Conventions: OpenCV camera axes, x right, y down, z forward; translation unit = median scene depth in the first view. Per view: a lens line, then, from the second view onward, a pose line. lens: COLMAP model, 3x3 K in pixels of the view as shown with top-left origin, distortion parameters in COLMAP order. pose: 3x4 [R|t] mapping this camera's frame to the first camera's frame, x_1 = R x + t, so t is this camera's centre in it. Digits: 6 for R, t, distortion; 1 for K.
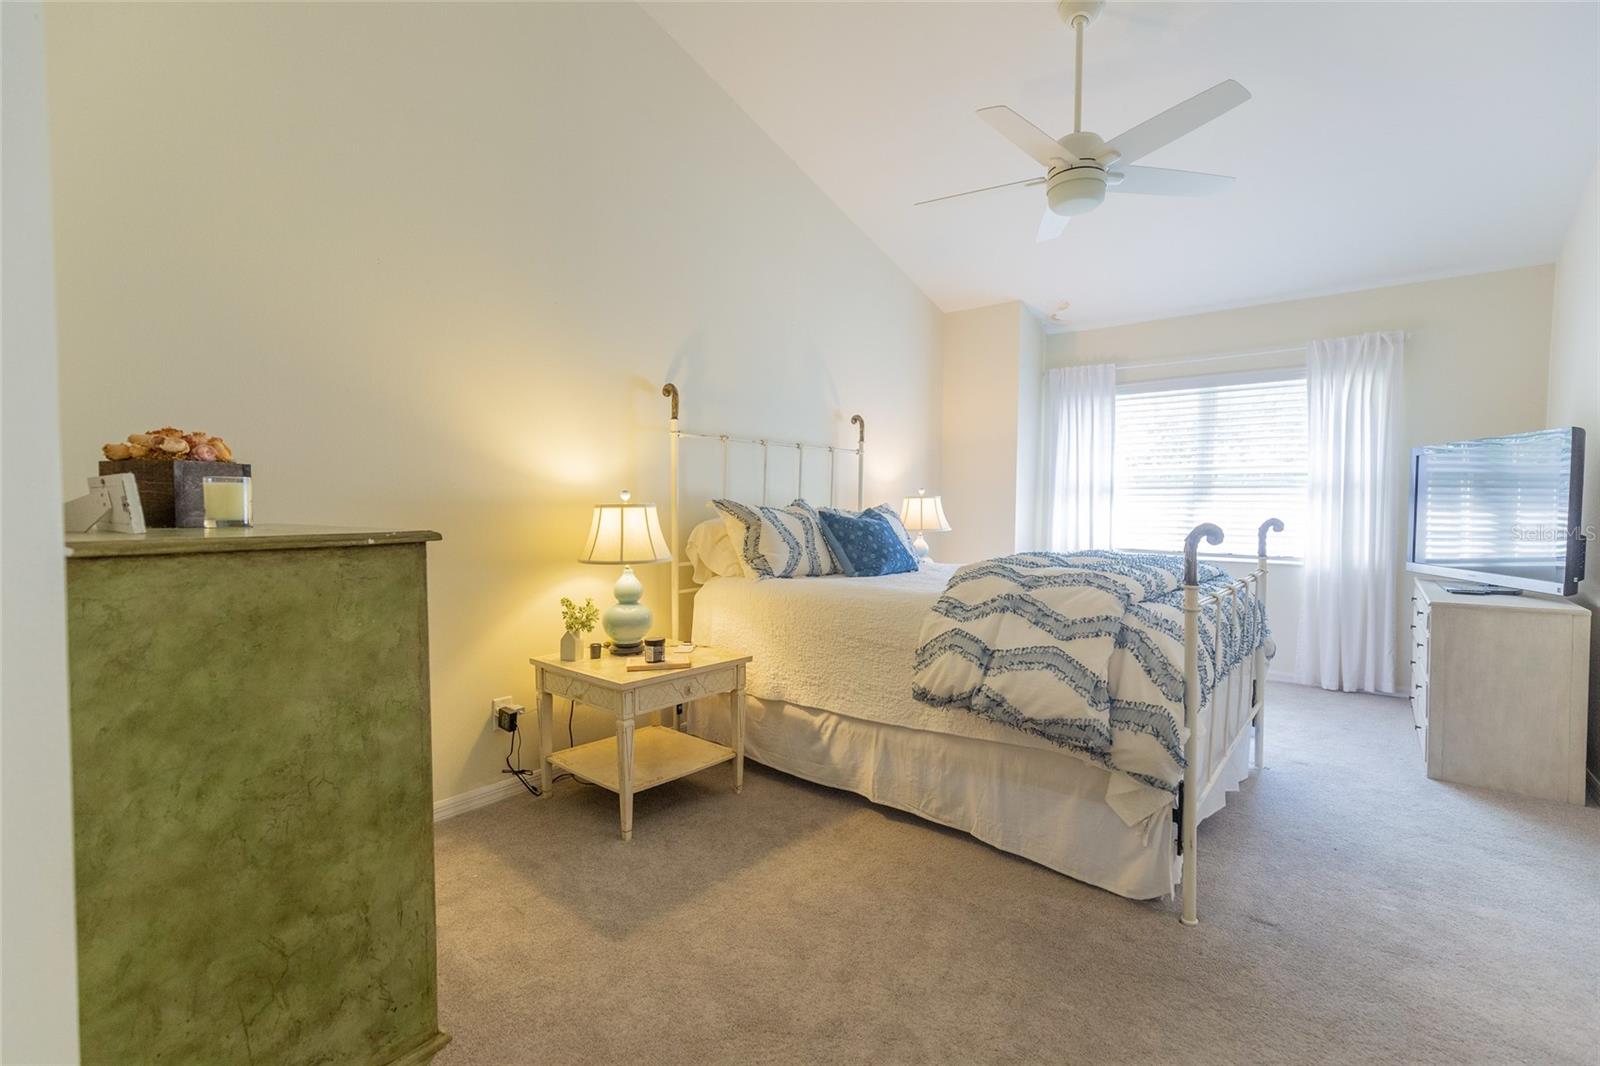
lens RADIAL K [[717.7, 0, 799.5], [0, 717.7, 530.4], [0, 0, 1]] dist [0.007348, -0.000607]
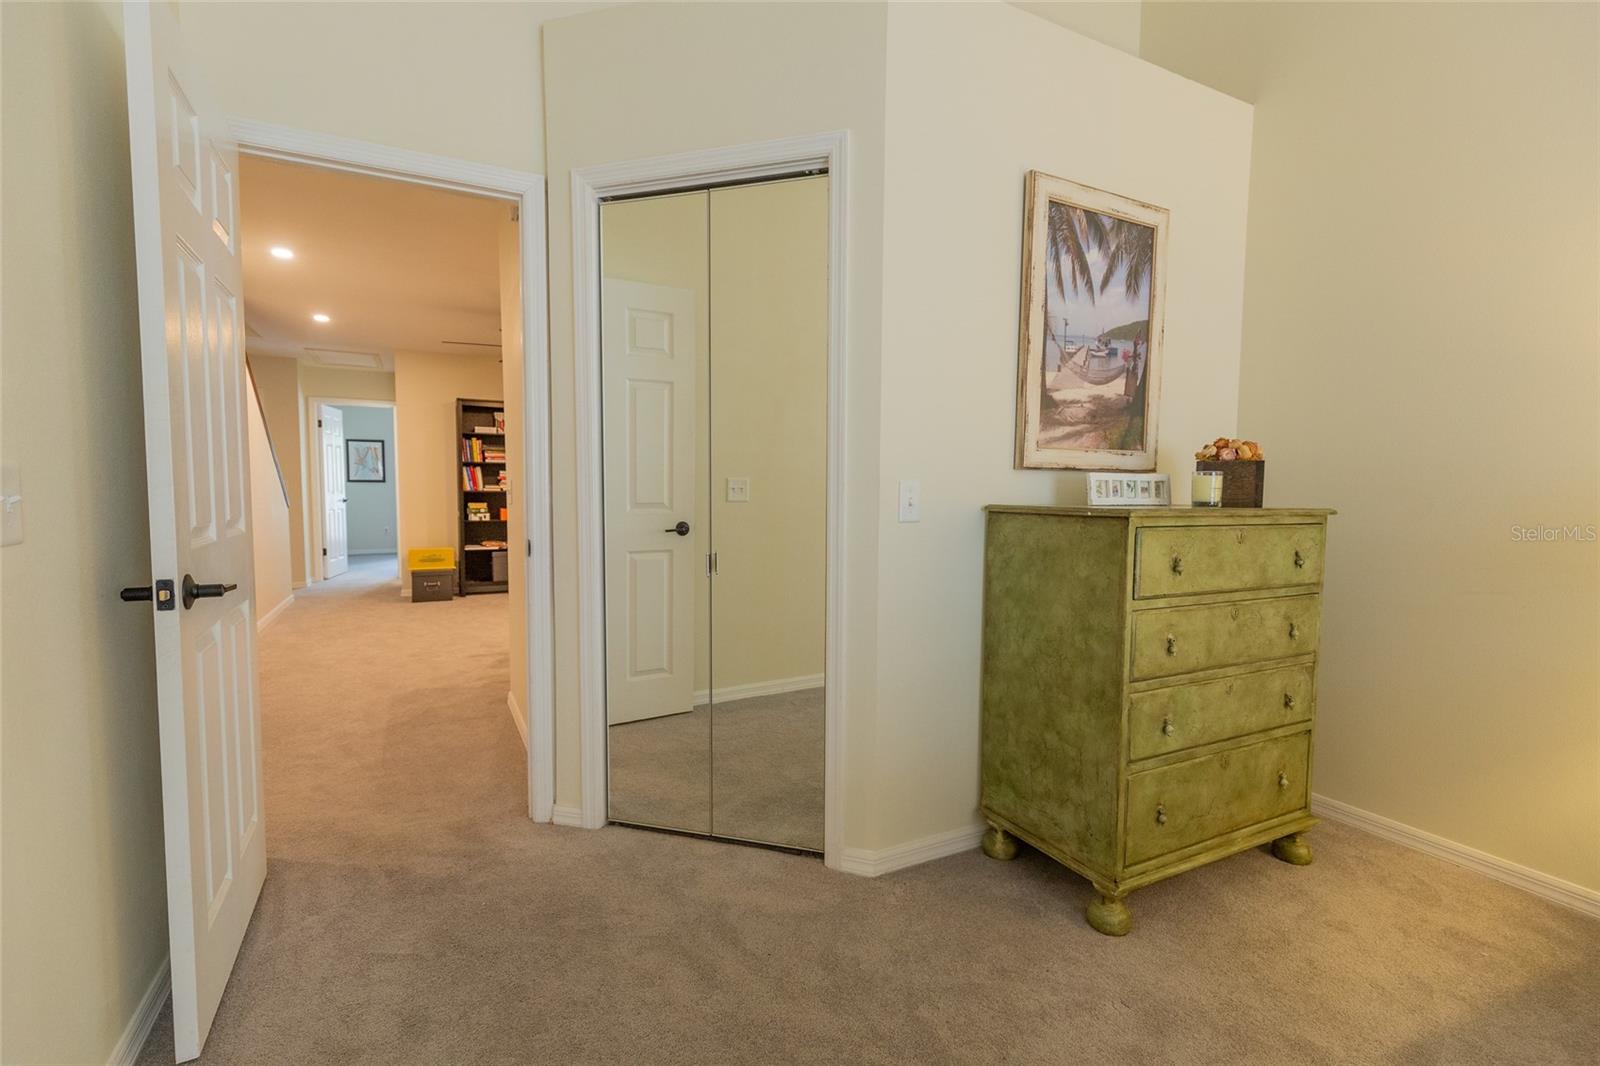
lens RADIAL K [[717.7, 0, 801.1], [0, 717.7, 538.1], [0, 0, 1]] dist [0.007348, -0.000607]
pose [[-0.408416, 0.057143, -0.911005, 0.510266], [-0.045795, 0.995499, 0.082973, -0.015090], [0.911646, 0.075607, -0.403961, 0.528015]]
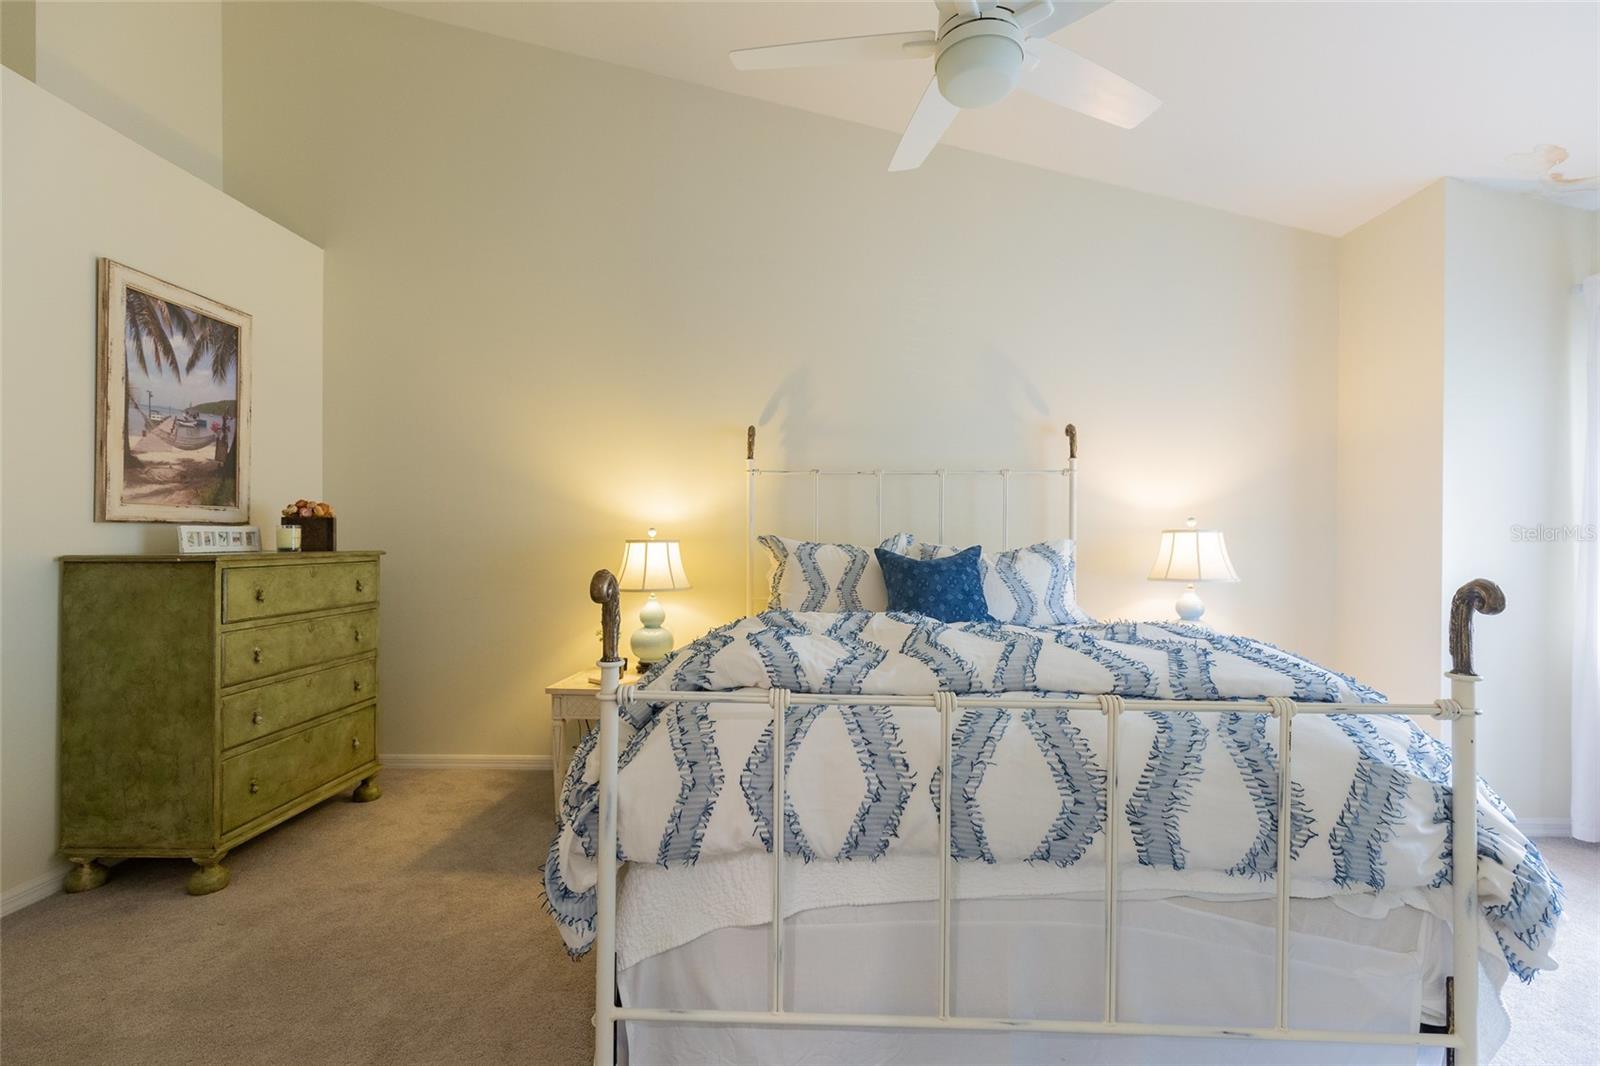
lens RADIAL K [[717.7, 0, 795.5], [0, 717.7, 531.4], [0, 0, 1]] dist [0.007348, -0.000607]
pose [[0.604894, -0.005517, -0.796287, 0.938664], [-0.031383, 0.999034, -0.030762, -0.025713], [0.795688, 0.043598, 0.604136, 0.567672]]
